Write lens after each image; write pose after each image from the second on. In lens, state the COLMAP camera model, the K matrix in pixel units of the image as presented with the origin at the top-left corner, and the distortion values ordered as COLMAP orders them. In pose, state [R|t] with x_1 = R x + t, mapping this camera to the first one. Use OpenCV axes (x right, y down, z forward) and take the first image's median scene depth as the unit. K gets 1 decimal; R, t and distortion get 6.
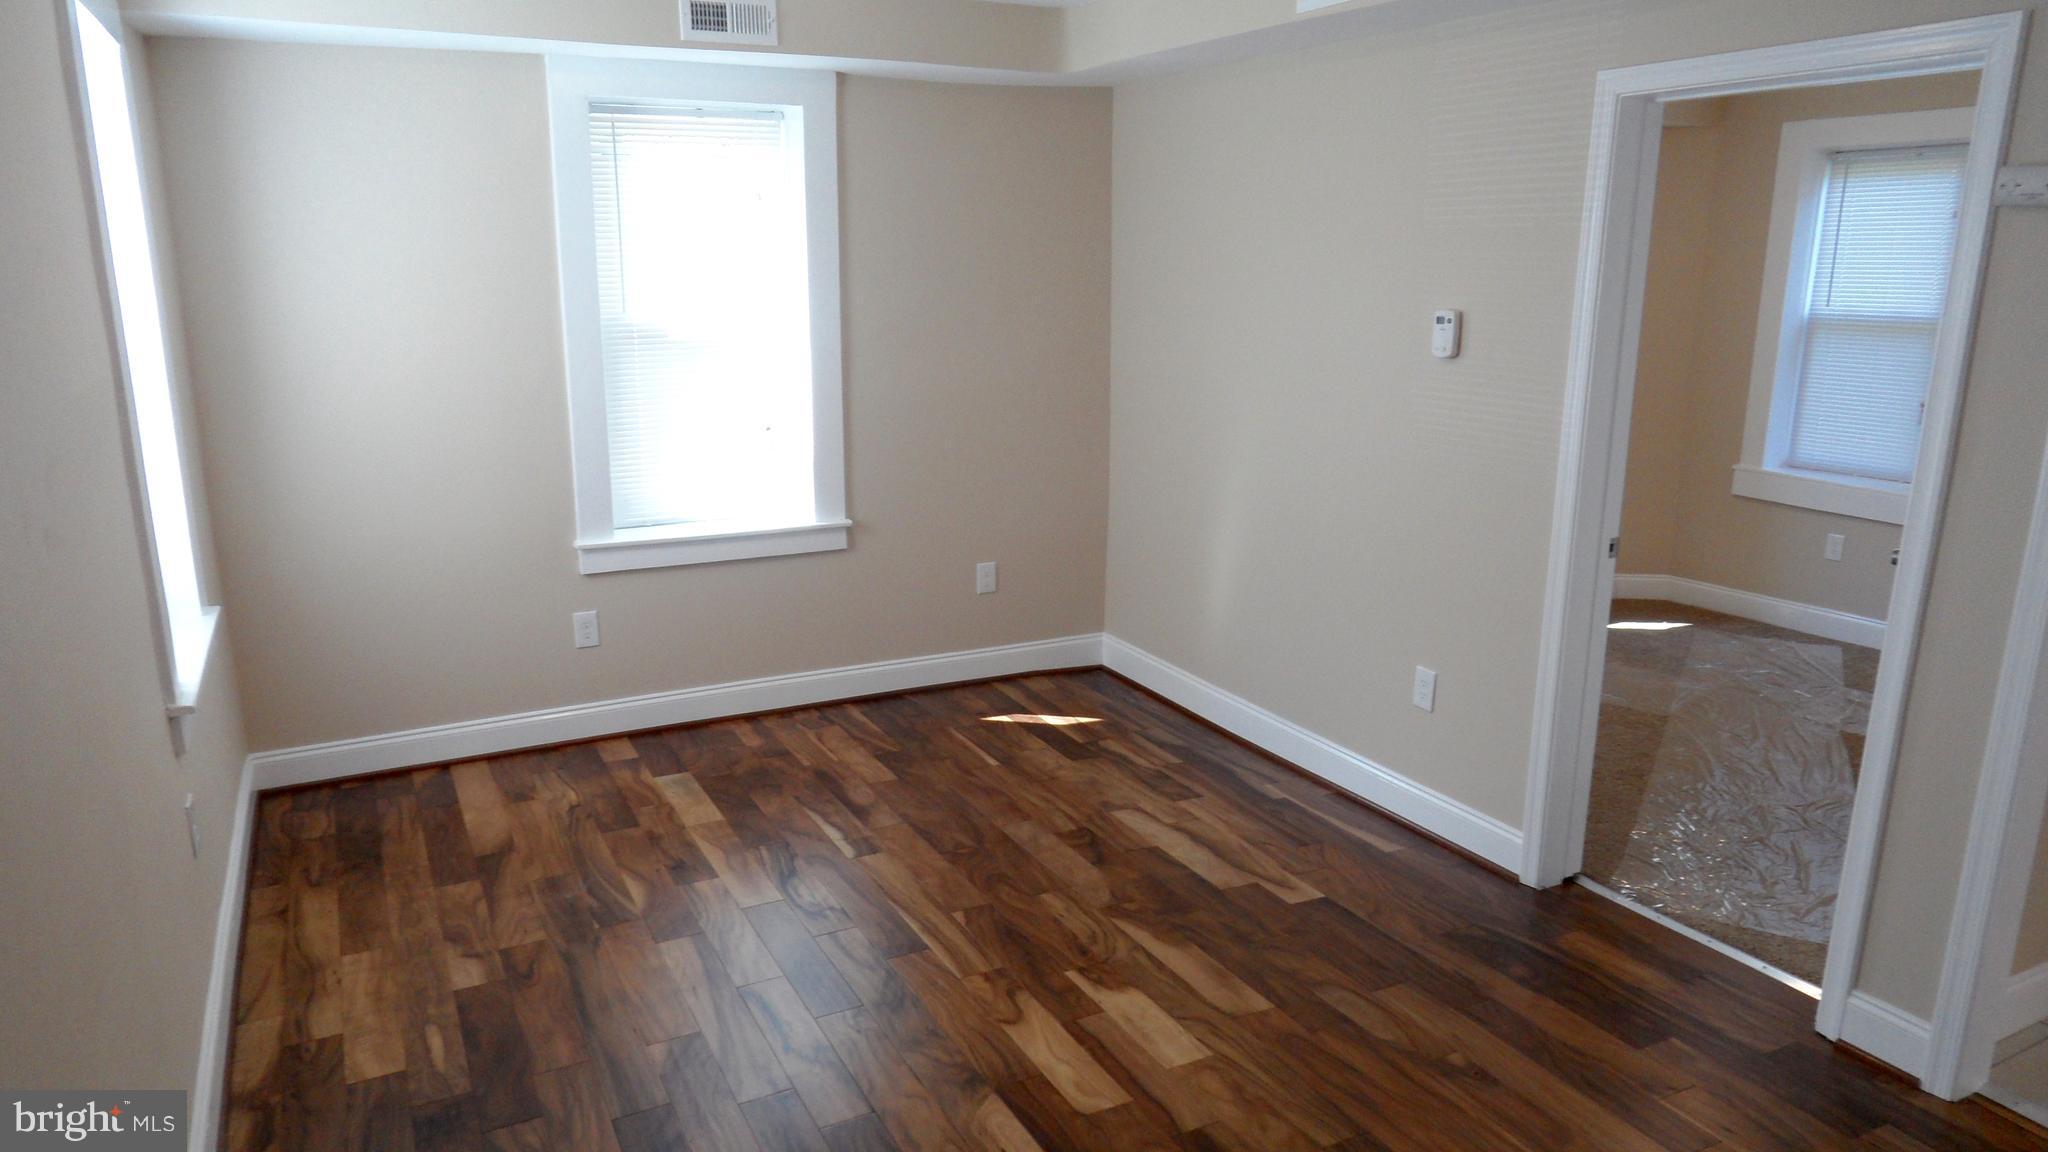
lens RADIAL K [[1349.6, 0, 1023.7], [0, 1349.6, 601.2], [0, 0, 1]] dist [-0.048295, 0.037317]
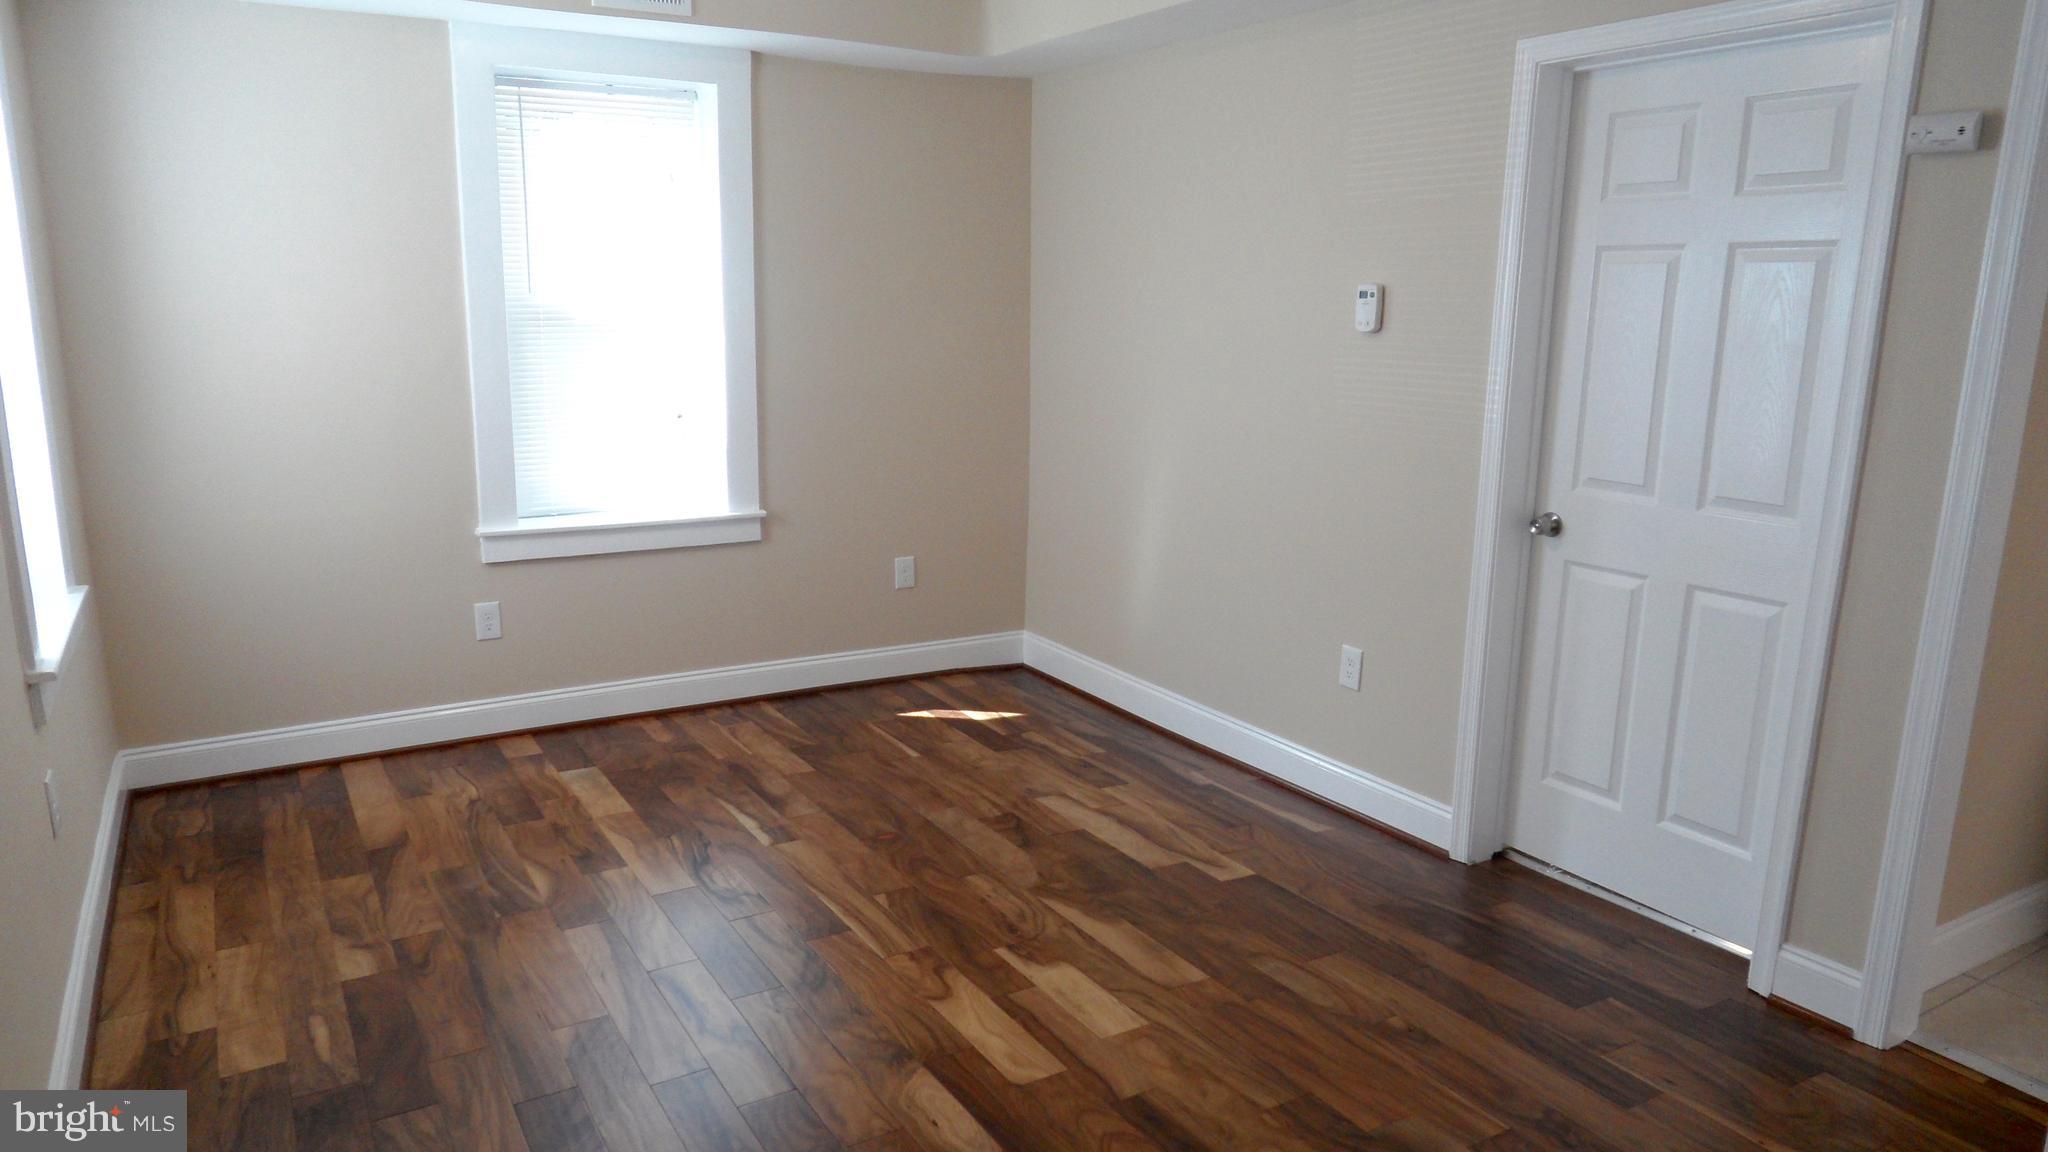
lens RADIAL K [[1349.6, 0, 1023.7], [0, 1349.6, 601.2], [0, 0, 1]] dist [-0.048295, 0.037317]
pose [[0.997787, -0.004009, 0.066375, -0.009262], [0.006072, 0.999504, -0.030902, 0.049268], [-0.066218, 0.031237, 0.997316, 0.025240]]
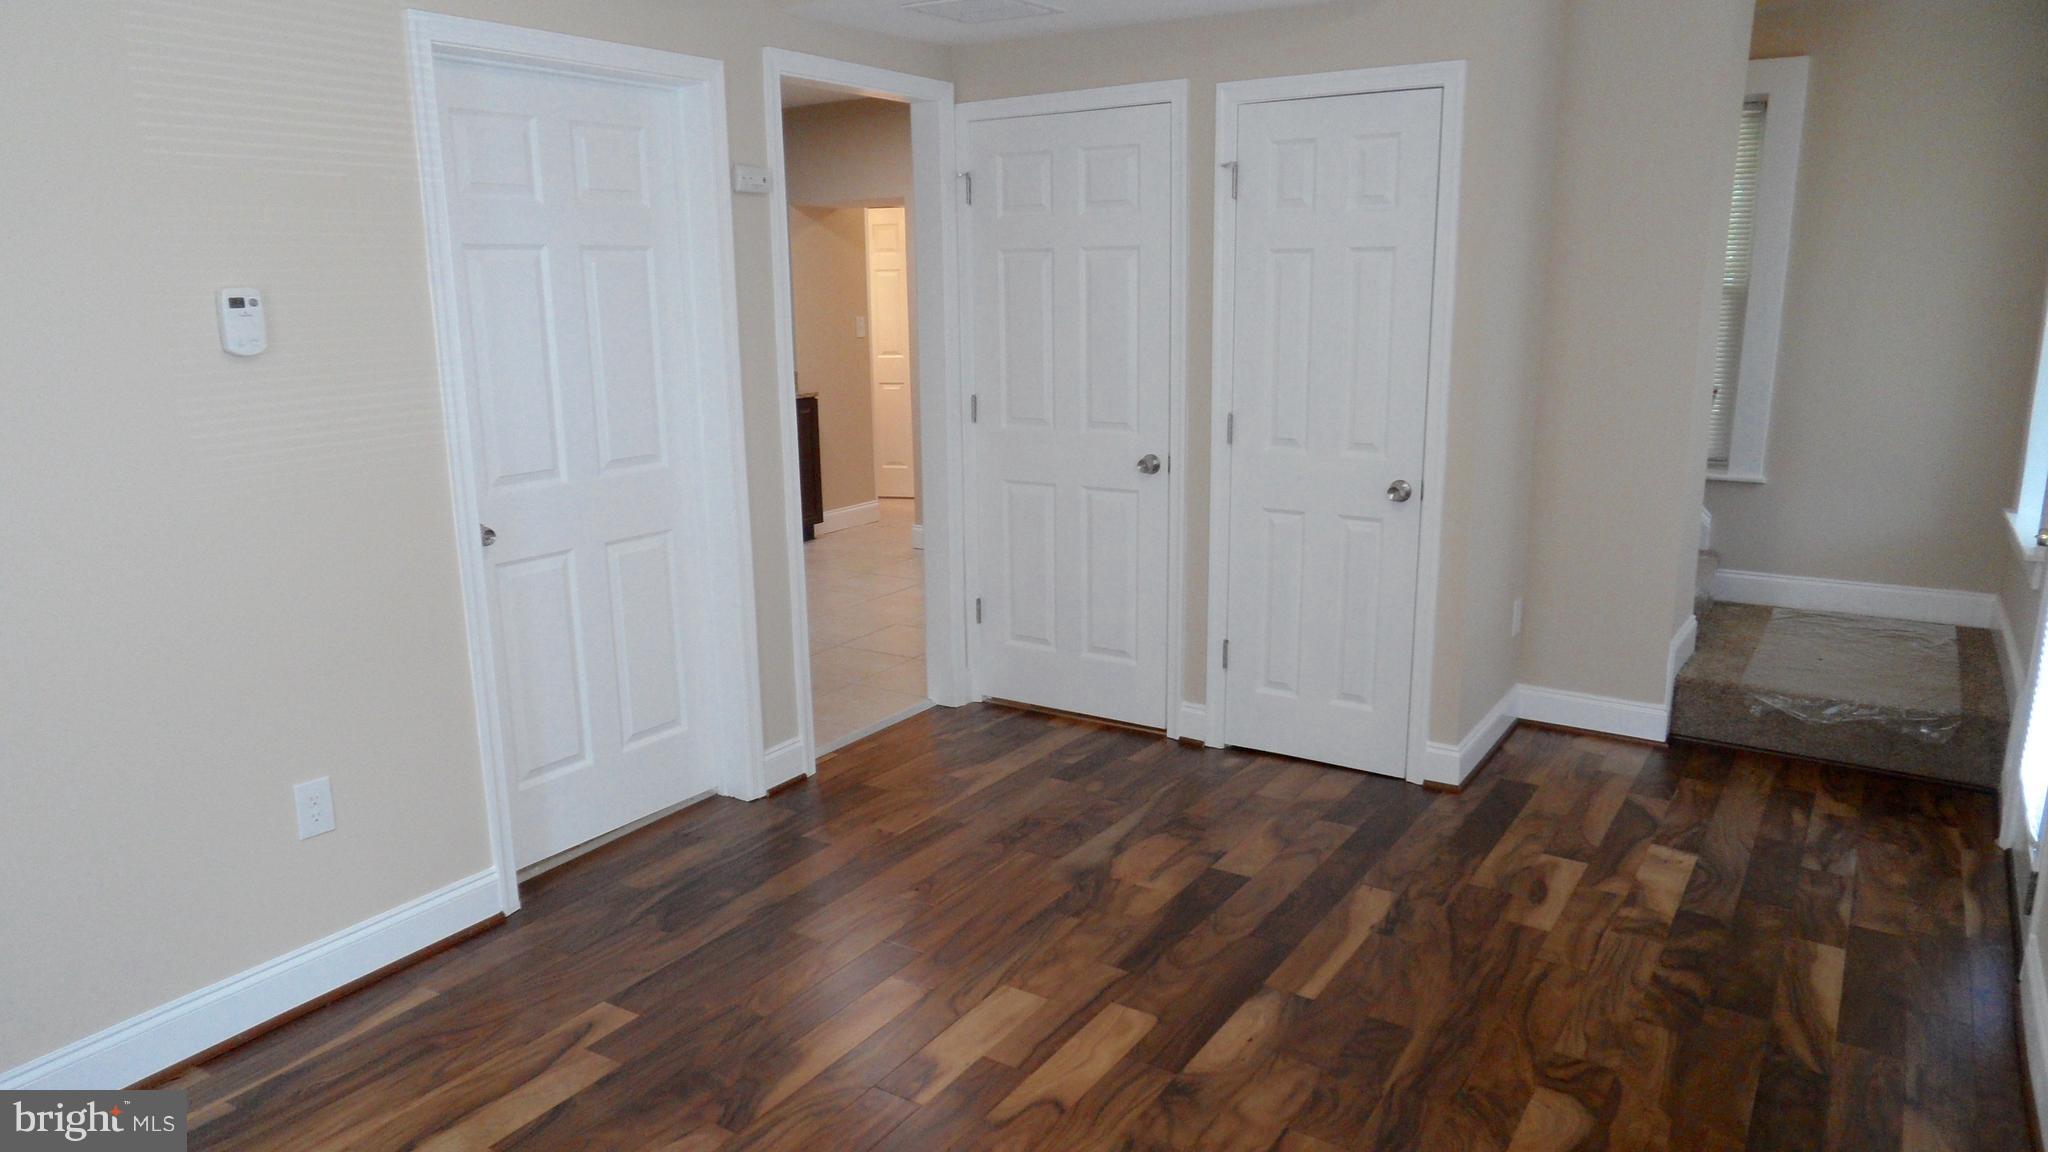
lens RADIAL K [[1349.6, 0, 1023.7], [0, 1349.6, 601.2], [0, 0, 1]] dist [-0.048295, 0.037317]
pose [[-0.495412, -0.199705, 0.845390, -0.528158], [0.226973, 0.909645, 0.347893, -0.220725], [-0.838481, 0.364231, -0.405322, 1.012780]]
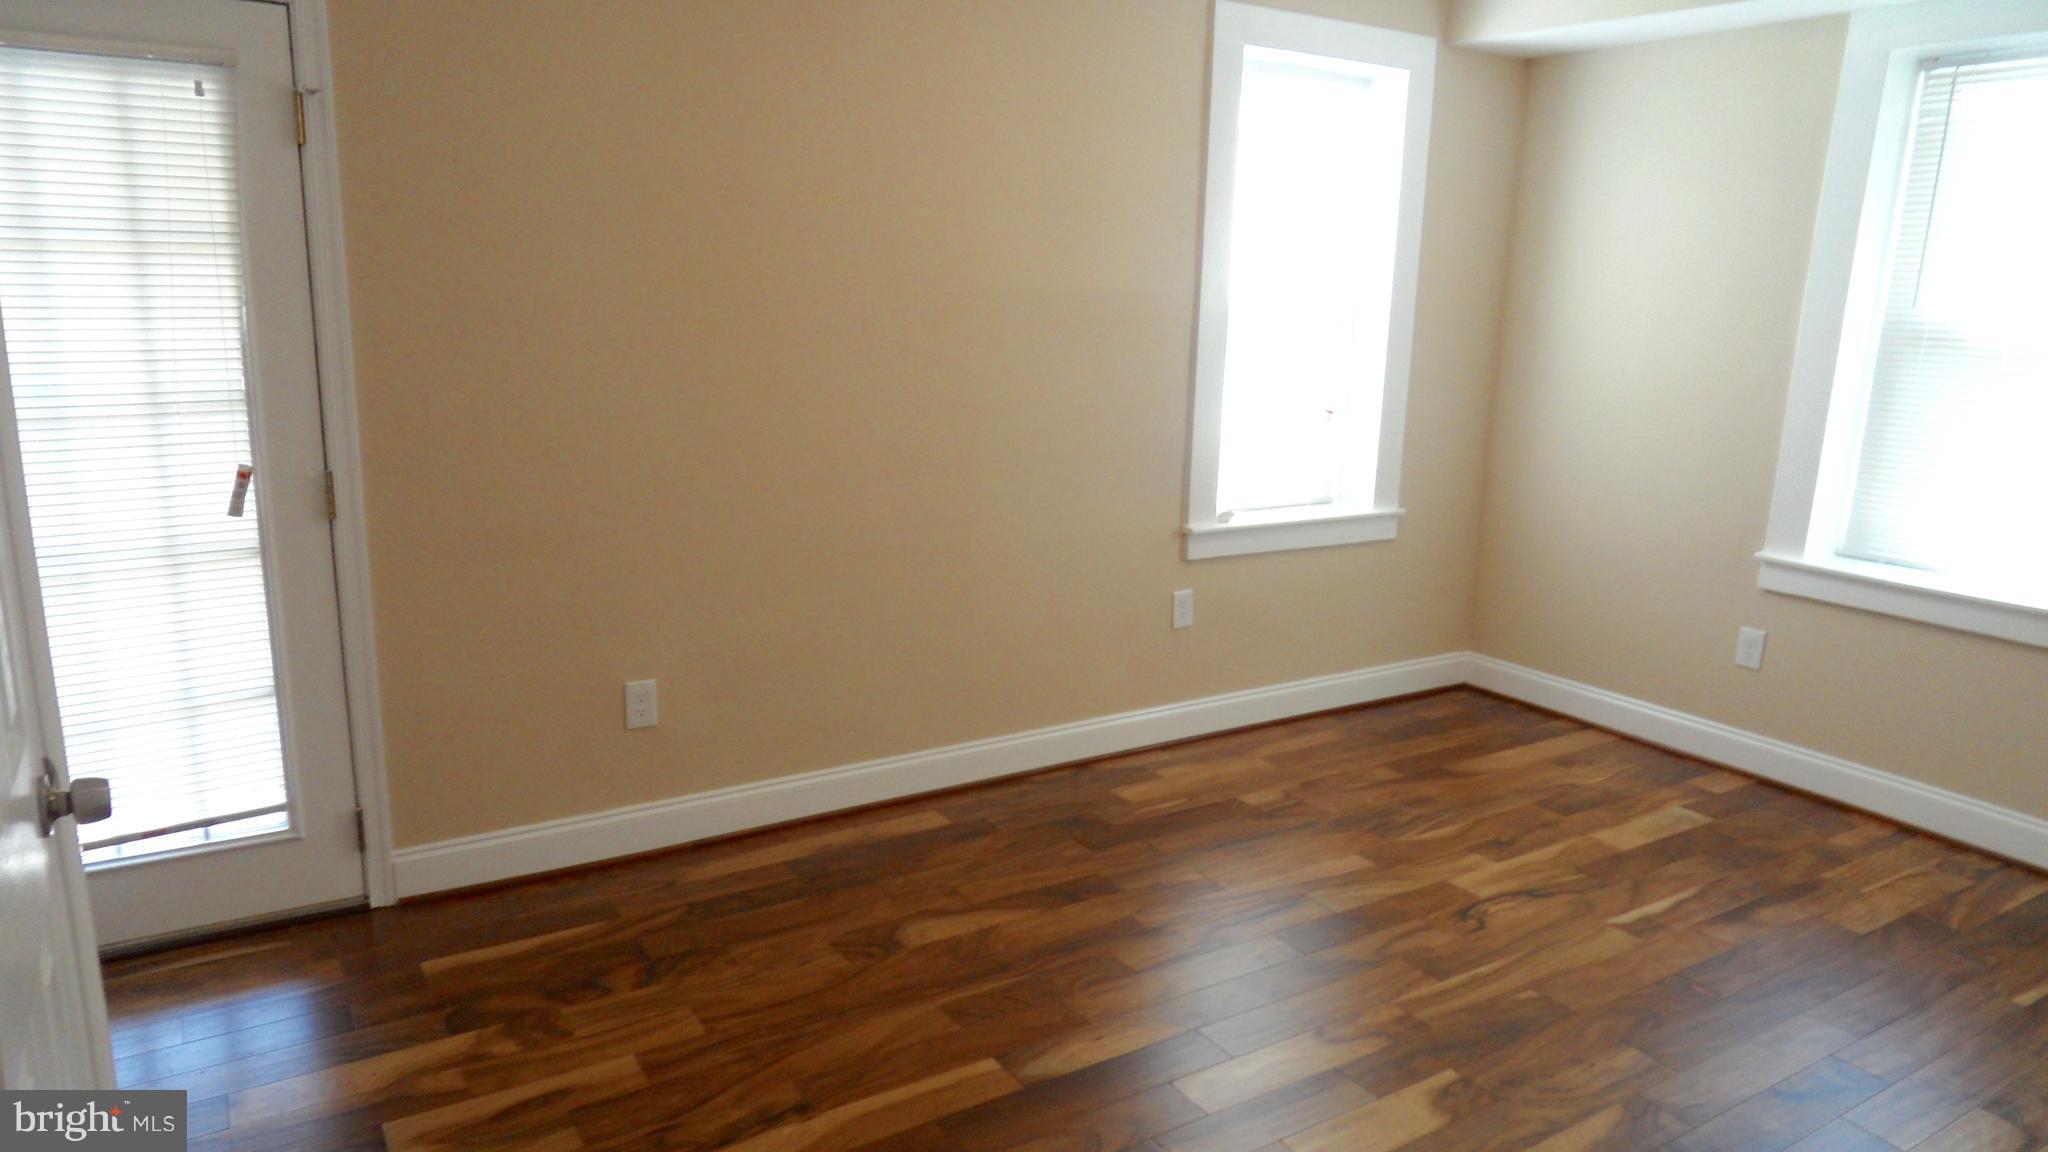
lens RADIAL K [[1349.6, 0, 1023.7], [0, 1349.6, 601.2], [0, 0, 1]] dist [-0.048295, 0.037317]
pose [[0.098166, 0.239206, -0.965994, 0.628133], [-0.278344, 0.938541, 0.204122, -0.072660], [0.955452, 0.248841, 0.158714, 0.482387]]
